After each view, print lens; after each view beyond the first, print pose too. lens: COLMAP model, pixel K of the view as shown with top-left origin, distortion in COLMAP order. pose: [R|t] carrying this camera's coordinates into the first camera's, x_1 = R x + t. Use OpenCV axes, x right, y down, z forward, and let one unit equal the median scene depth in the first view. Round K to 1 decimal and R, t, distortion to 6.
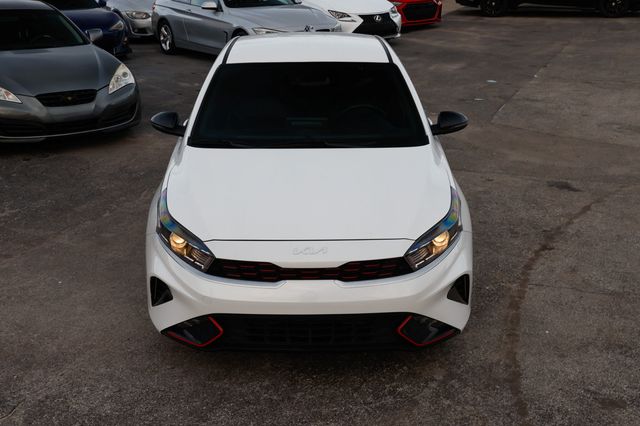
lens RADIAL K [[770.1, 0, 302.5], [0, 770.1, 227.8], [0, 0, 1]] dist [0.084257, 0.000000]
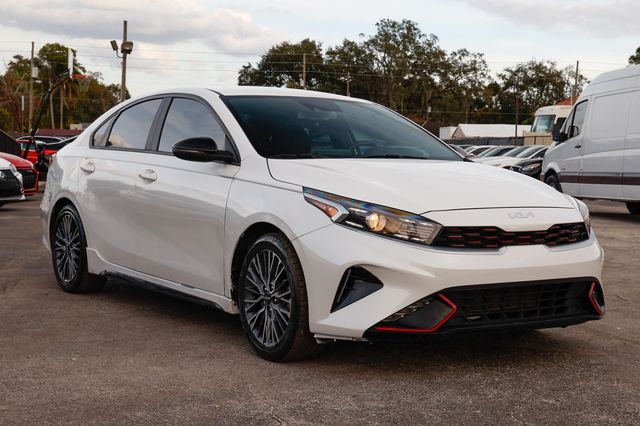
lens RADIAL K [[1008.7, 0, 321.4], [0, 1008.7, 212.3], [0, 0, 1]] dist [0.034185, 0.000000]
pose [[0.829056, -0.007949, 0.559109, -0.870469], [0.169793, 0.956265, -0.238176, 0.273440], [-0.532763, 0.292395, 0.794147, 0.102264]]
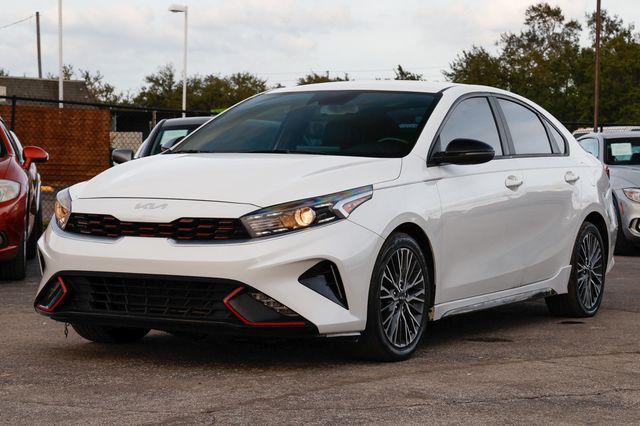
lens RADIAL K [[1526.9, 0, 320.3], [0, 1526.9, 210.5], [0, 0, 1]] dist [-0.038233, 0.000000]
pose [[0.893272, 0.037545, -0.447946, 0.972770], [-0.180123, 0.942902, -0.280163, 0.490988], [0.411850, 0.330947, 0.849031, -0.471982]]
